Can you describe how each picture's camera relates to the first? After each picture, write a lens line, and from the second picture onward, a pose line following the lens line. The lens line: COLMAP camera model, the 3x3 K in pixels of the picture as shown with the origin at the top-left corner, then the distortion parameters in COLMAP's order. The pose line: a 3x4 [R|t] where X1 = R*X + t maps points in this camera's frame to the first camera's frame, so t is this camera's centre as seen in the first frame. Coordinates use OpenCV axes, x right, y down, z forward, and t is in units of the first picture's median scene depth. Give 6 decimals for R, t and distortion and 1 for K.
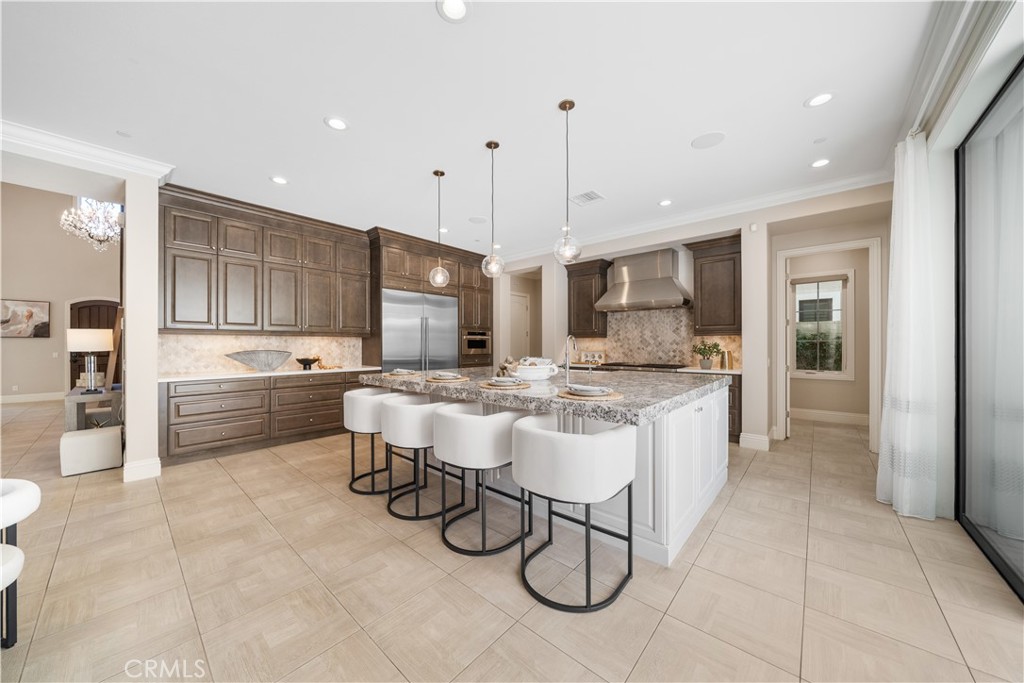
lens RADIAL K [[351.1, 0, 510.2], [0, 351.1, 344.3], [0, 0, 1]] dist [-0.000214, -0.000024]
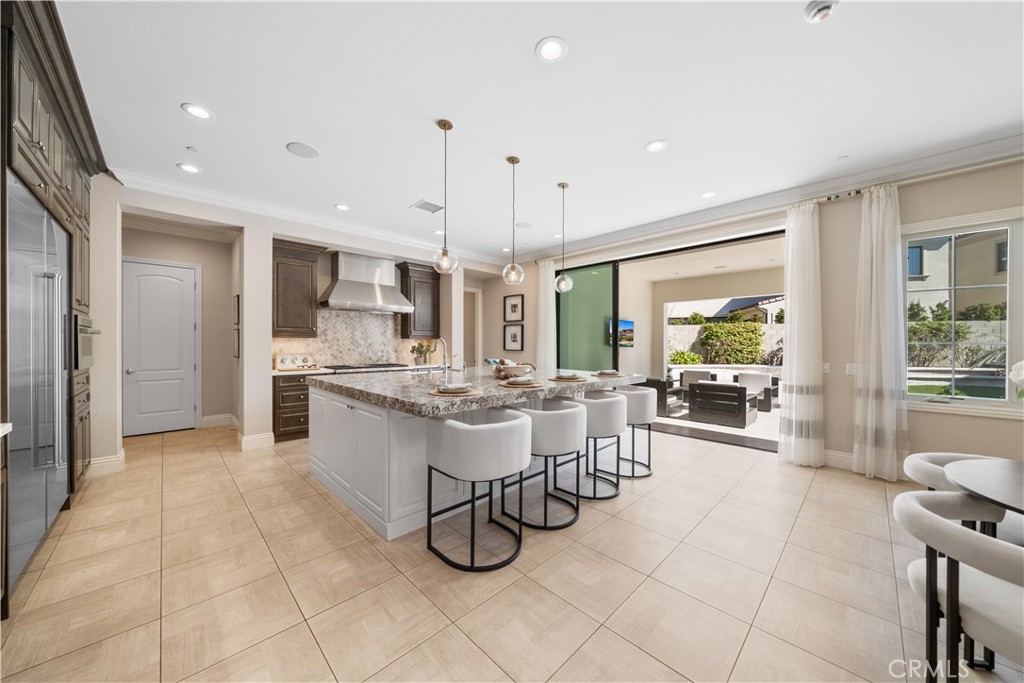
lens RADIAL K [[351.1, 0, 510.2], [0, 351.1, 344.3], [0, 0, 1]] dist [-0.000214, -0.000024]
pose [[0.073367, -0.000580, 0.997305, -0.923799], [-0.004418, 0.999990, 0.000907, -0.009695], [-0.997295, -0.004473, 0.073364, 0.771530]]
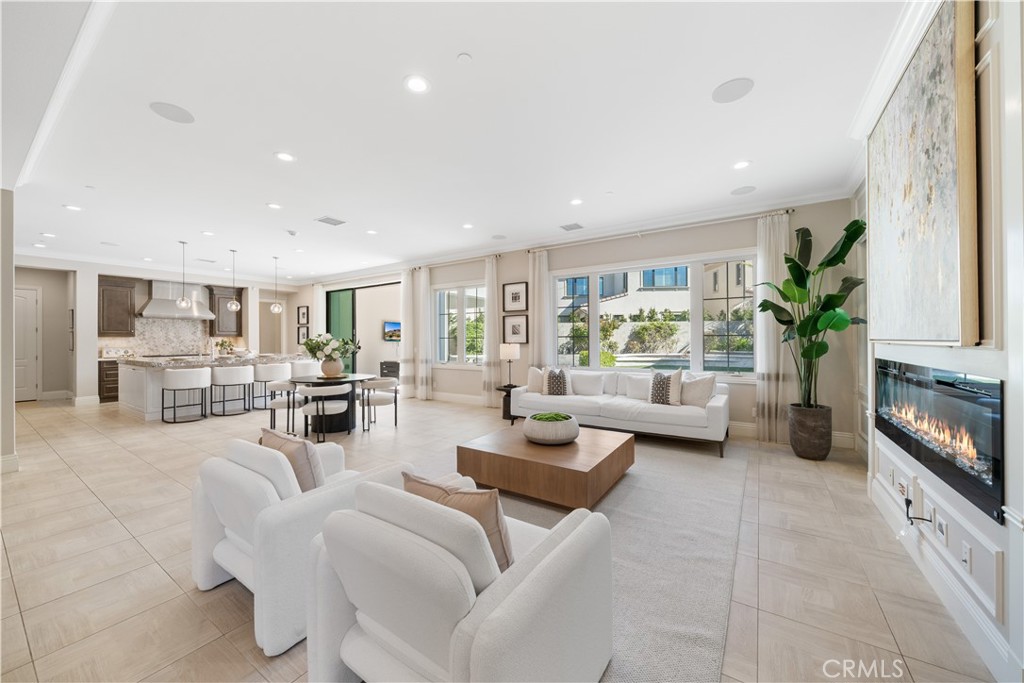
lens RADIAL K [[373.3, 0, 509.0], [0, 373.3, 338.3], [0, 0, 1]] dist [-0.000094, 0.000090]
pose [[-0.124362, 0.003844, 0.992229, -2.145295], [0.004347, 0.999985, -0.003329, -0.004898], [-0.992227, 0.003899, -0.124377, -0.353830]]
